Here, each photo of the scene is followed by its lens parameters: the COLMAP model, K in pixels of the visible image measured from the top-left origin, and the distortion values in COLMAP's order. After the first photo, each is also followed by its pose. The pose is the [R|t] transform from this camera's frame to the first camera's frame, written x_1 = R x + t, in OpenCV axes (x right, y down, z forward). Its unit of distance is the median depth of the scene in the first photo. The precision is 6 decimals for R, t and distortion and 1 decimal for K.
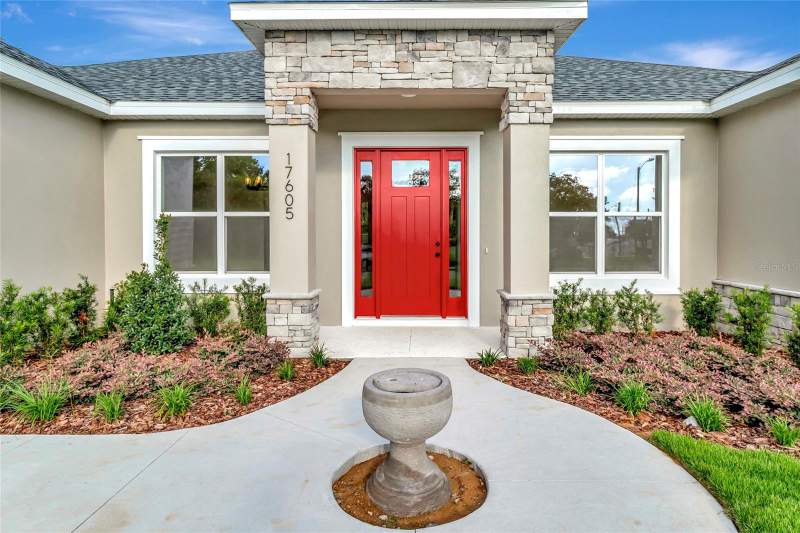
lens RADIAL K [[464.2, 0, 400.5], [0, 464.2, 263.5], [0, 0, 1]] dist [0.008978, -0.002816]
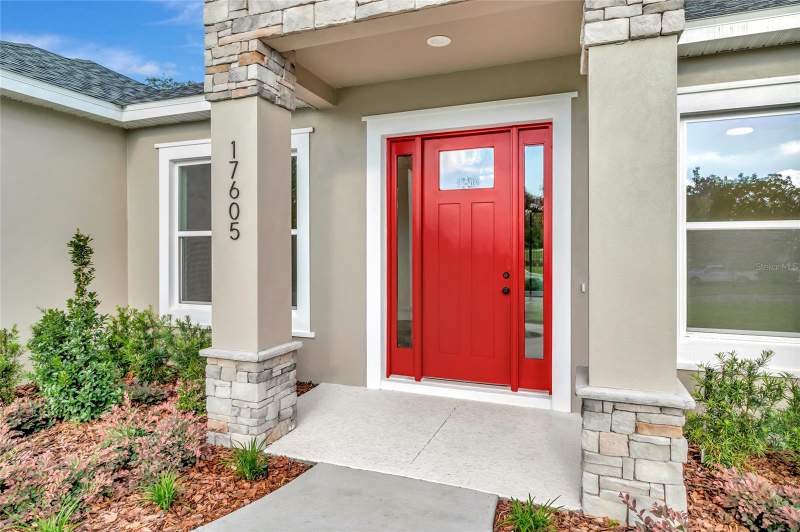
lens RADIAL K [[464.2, 0, 400.7], [0, 464.2, 267.5], [0, 0, 1]] dist [0.008978, -0.002816]
pose [[0.943036, 0.012491, -0.332457, 0.181655], [-0.021122, 0.999527, -0.022360, -0.040077], [0.332021, 0.028108, 0.942853, 0.392950]]
